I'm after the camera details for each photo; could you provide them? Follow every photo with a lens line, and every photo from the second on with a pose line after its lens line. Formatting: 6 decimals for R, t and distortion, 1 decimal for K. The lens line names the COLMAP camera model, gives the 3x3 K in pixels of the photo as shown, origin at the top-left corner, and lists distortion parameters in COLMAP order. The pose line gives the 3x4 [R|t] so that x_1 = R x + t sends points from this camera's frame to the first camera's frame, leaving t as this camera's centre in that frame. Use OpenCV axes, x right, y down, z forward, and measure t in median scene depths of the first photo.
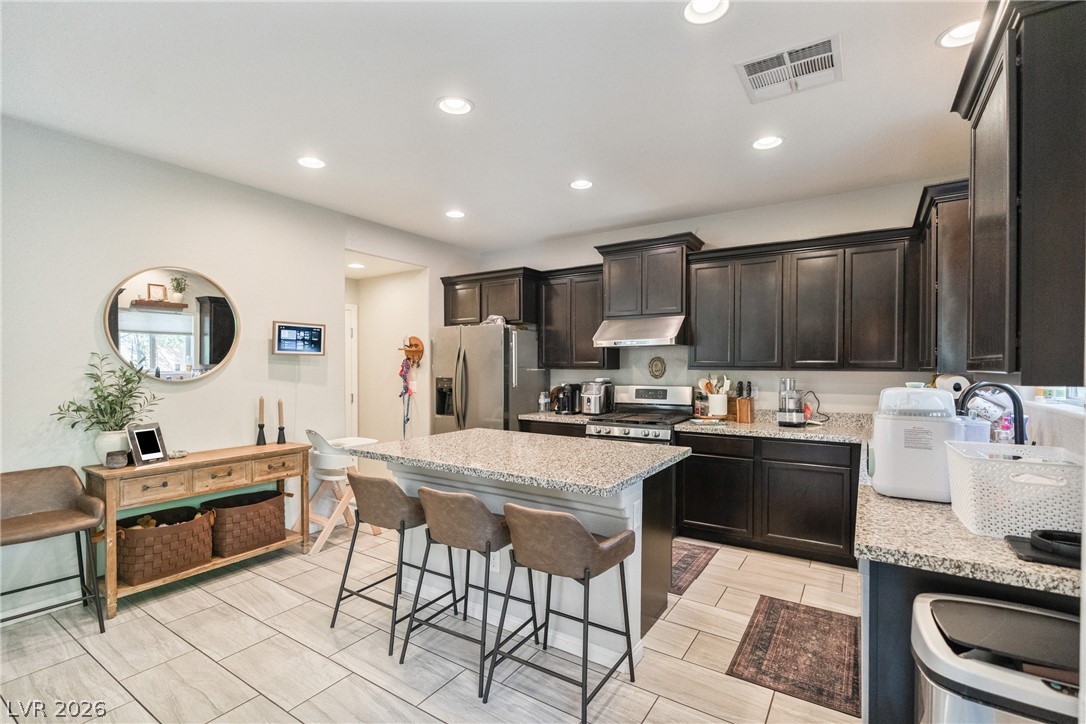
lens RADIAL K [[494.9, 0, 540.3], [0, 494.9, 363.3], [0, 0, 1]] dist [-0.012555, 0.004148]
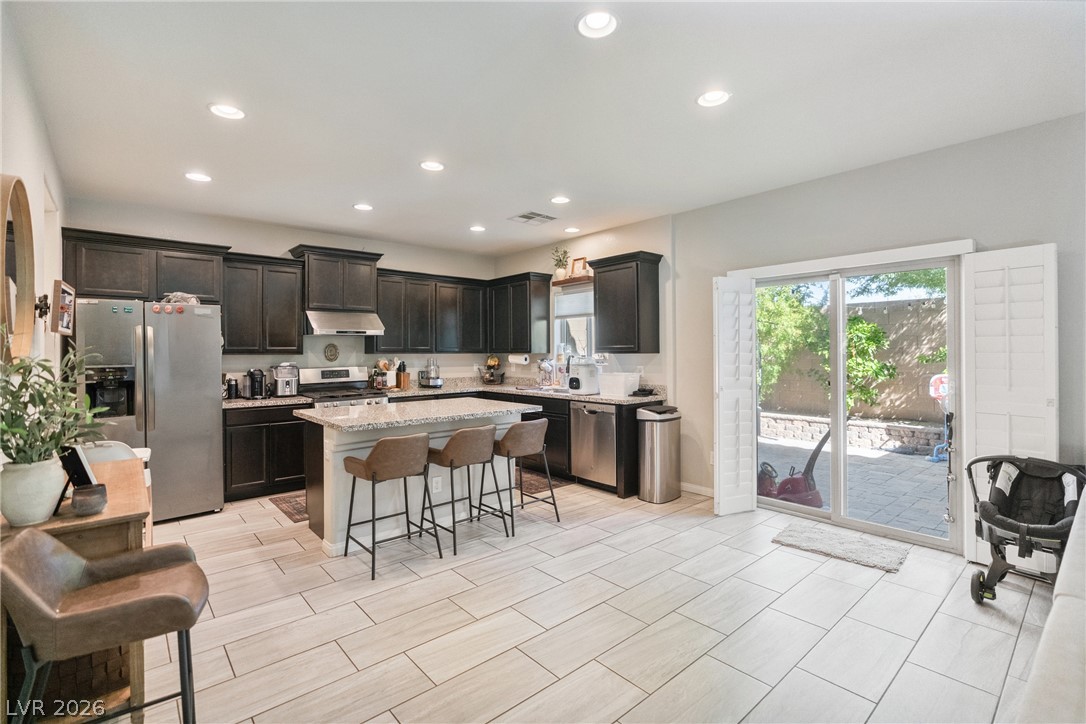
lens RADIAL K [[494.9, 0, 542.5], [0, 494.9, 352.9], [0, 0, 1]] dist [-0.012555, 0.004148]
pose [[0.265282, -0.007662, 0.964140, -0.831665], [-0.004888, 0.999945, 0.009292, -0.004484], [-0.964158, -0.007177, 0.265230, 0.183604]]
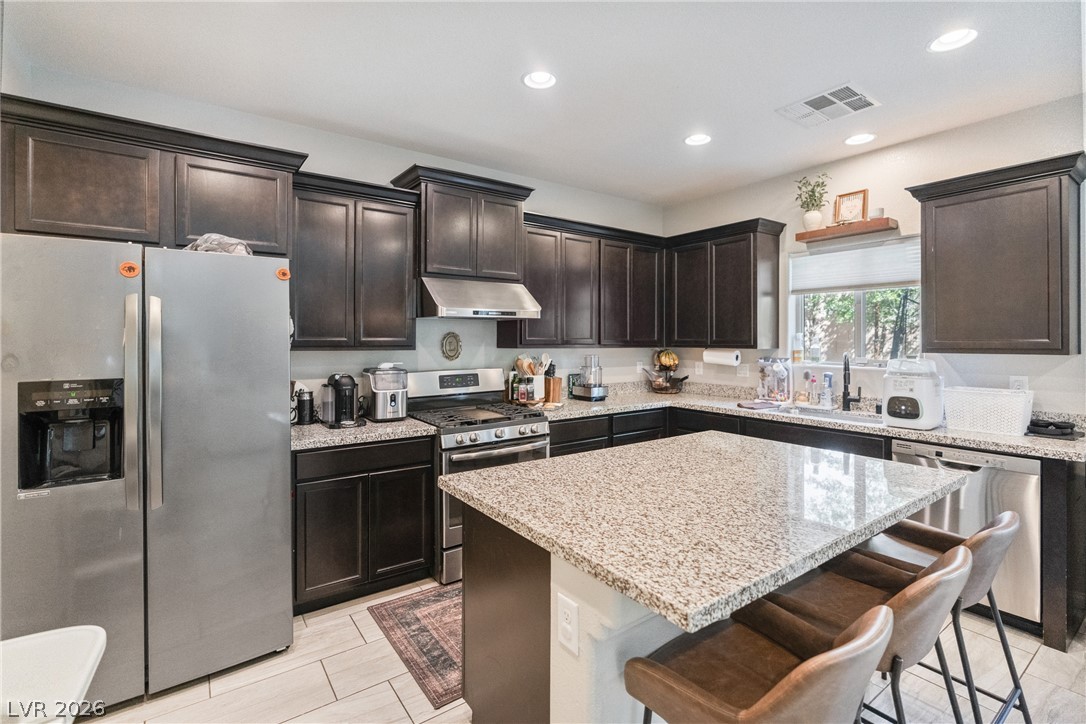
lens RADIAL K [[494.9, 0, 536.4], [0, 494.9, 341.2], [0, 0, 1]] dist [-0.012555, 0.004148]
pose [[0.359877, -0.007119, 0.932973, -0.454288], [-0.010680, 0.999874, 0.011749, -0.009330], [-0.932939, -0.014193, 0.359755, 0.622651]]
